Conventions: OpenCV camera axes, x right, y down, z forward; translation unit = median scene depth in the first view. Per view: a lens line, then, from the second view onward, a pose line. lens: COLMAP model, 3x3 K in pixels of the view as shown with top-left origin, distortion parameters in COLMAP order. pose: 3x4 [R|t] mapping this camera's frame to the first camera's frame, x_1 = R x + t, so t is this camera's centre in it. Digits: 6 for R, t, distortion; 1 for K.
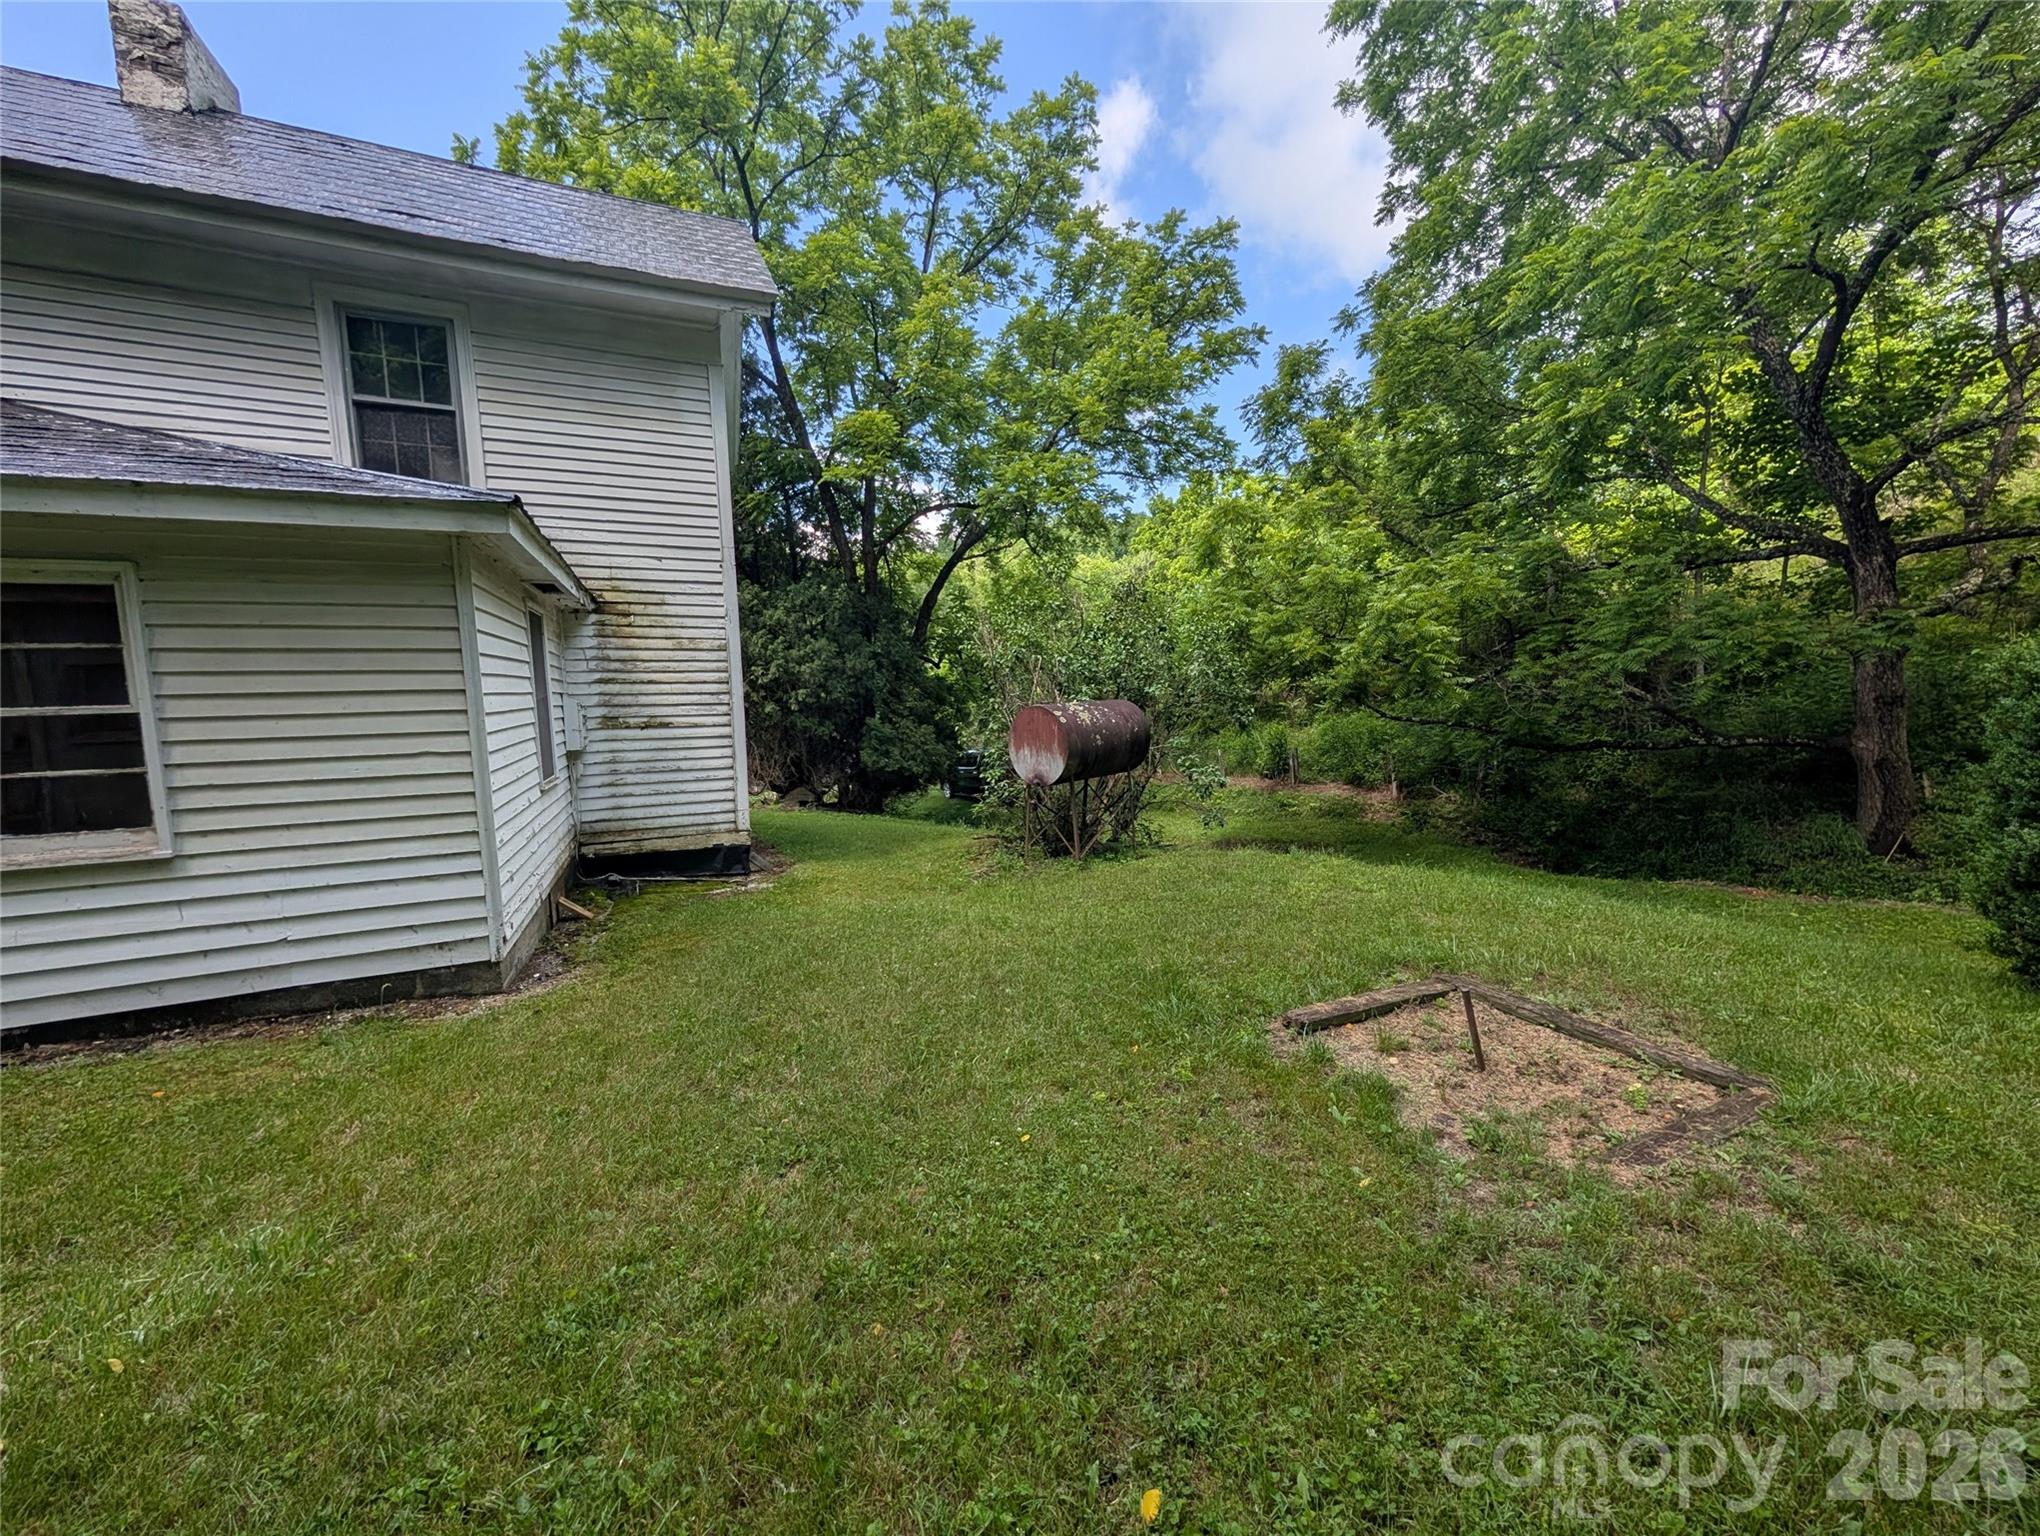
lens RADIAL K [[767.7, 0, 1031.8], [0, 767.7, 769.2], [0, 0, 1]] dist [-0.000557, -0.000449]
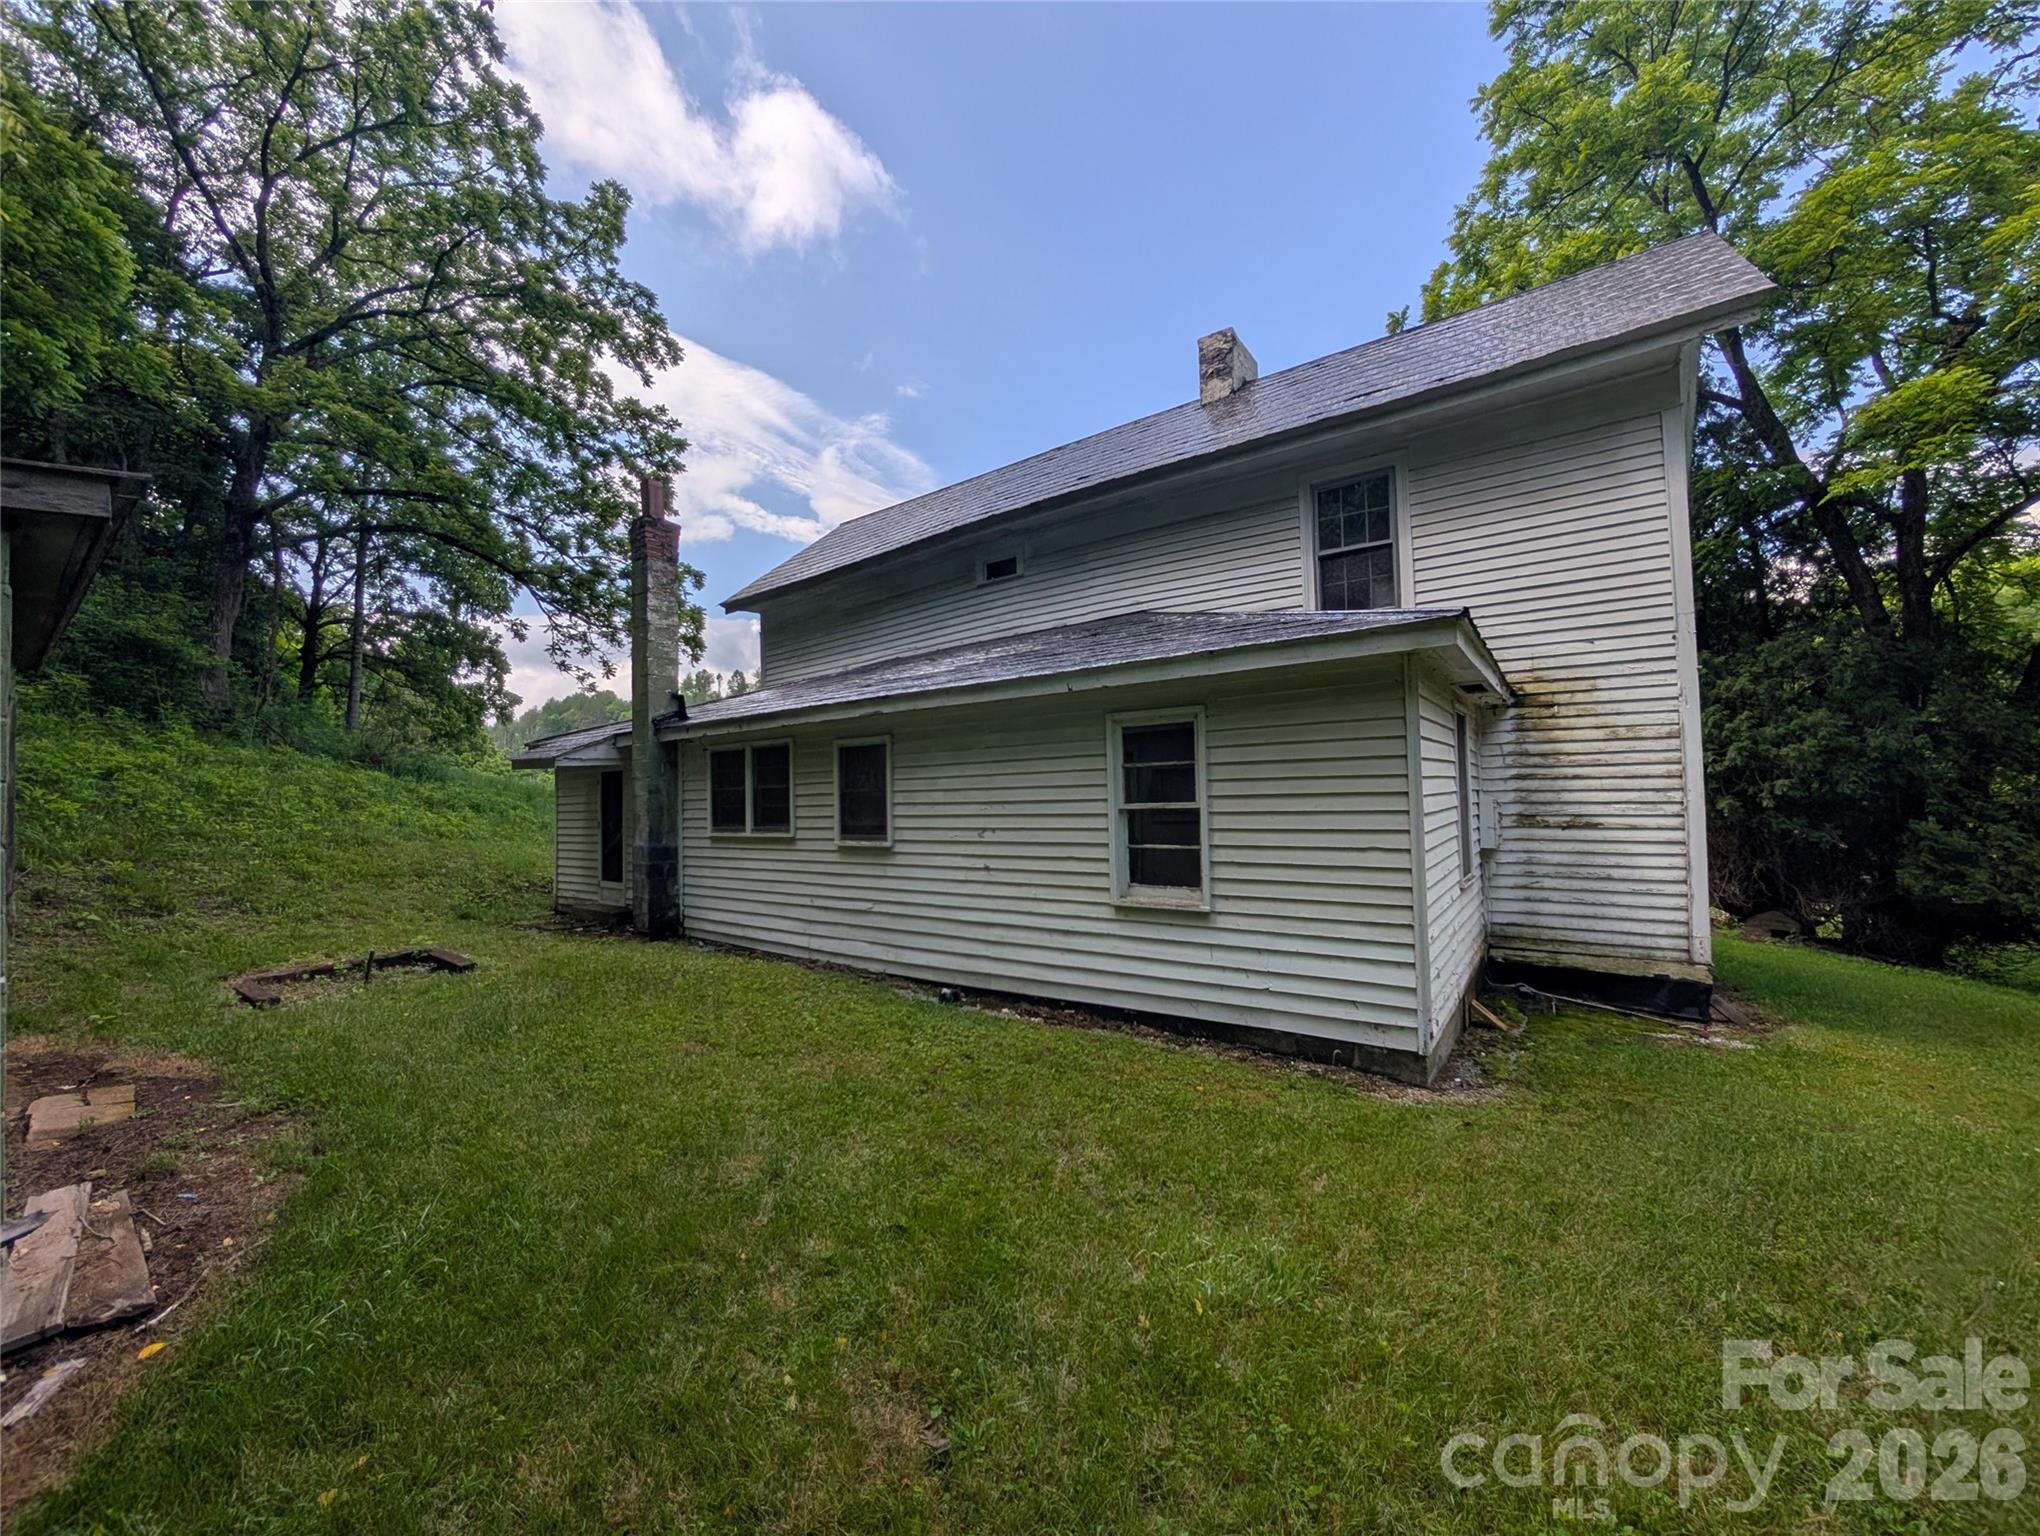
lens RADIAL K [[767.7, 0, 1016.1], [0, 767.7, 768.2], [0, 0, 1]] dist [-0.000557, -0.000449]
pose [[0.500875, -0.020332, -0.865281, -0.048700], [-0.076789, 0.994738, -0.067824, -0.013169], [0.862106, 0.100415, 0.496679, -0.011644]]
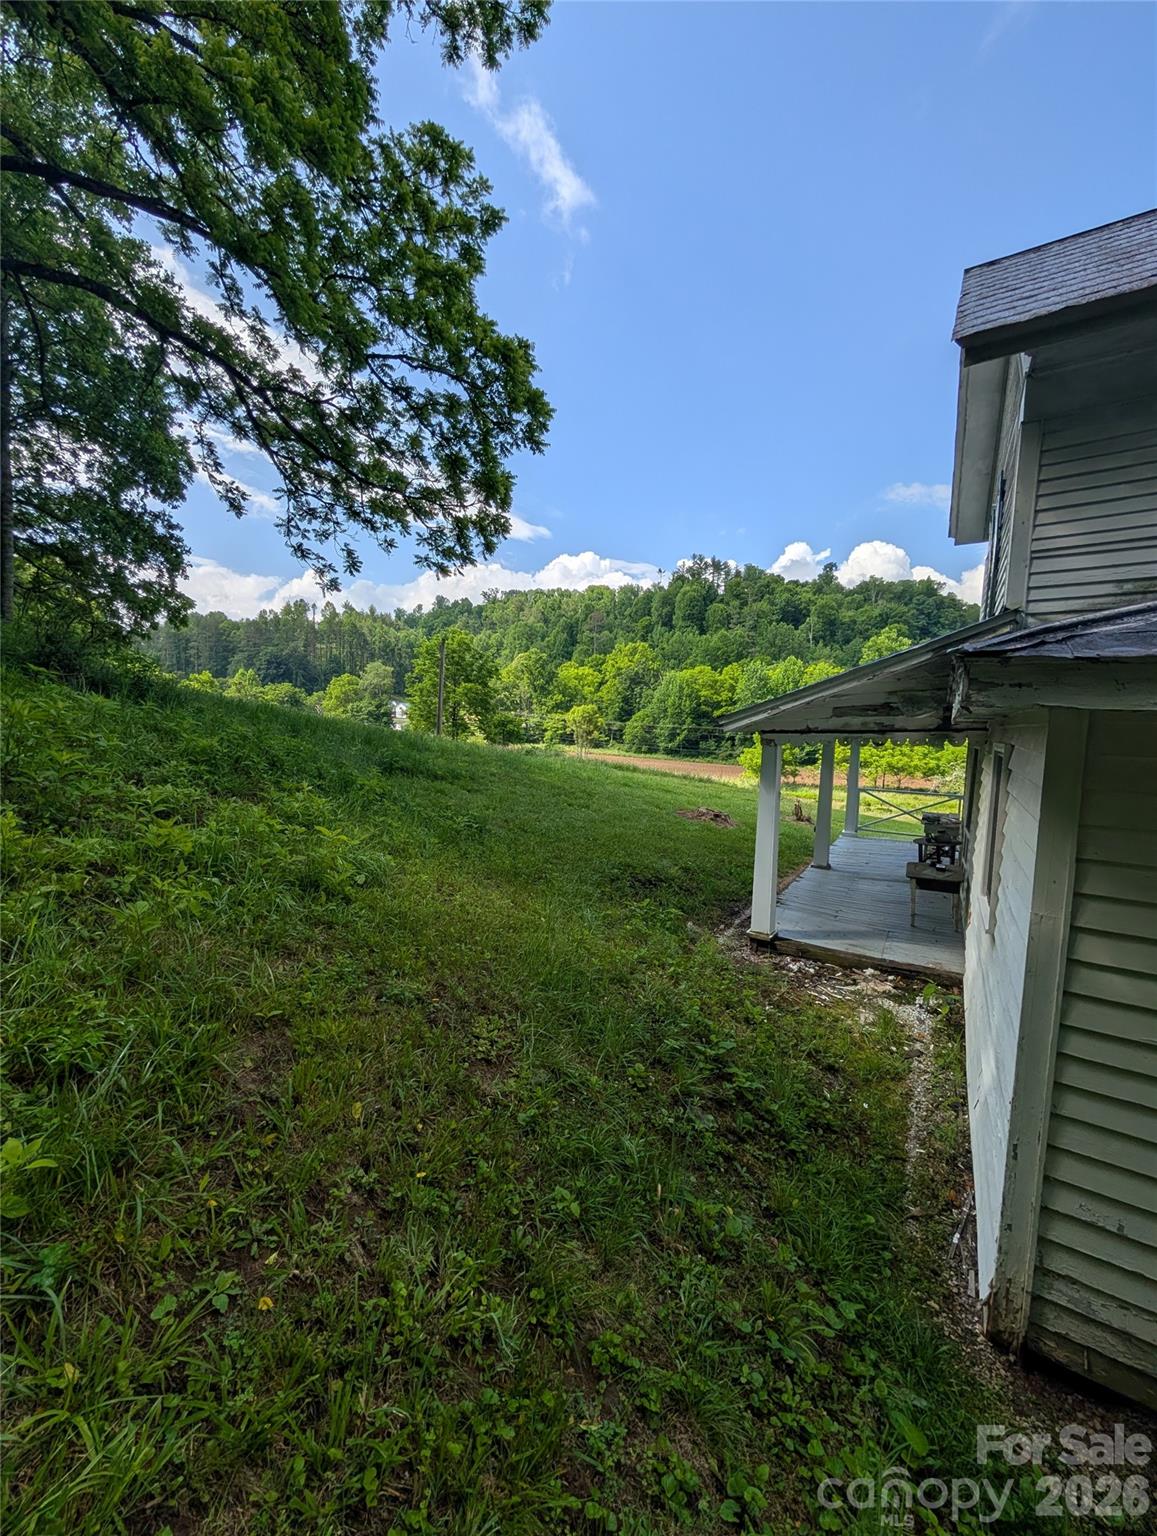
lens RADIAL K [[578.0, 0, 580.5], [0, 578.0, 766.8], [0, 0, 1]] dist [-0.000557, -0.000449]
pose [[0.565312, 0.110287, -0.817471, -1.226296], [-0.127386, 0.990805, 0.045580, -0.020727], [0.814981, 0.078368, 0.574164, -0.273875]]
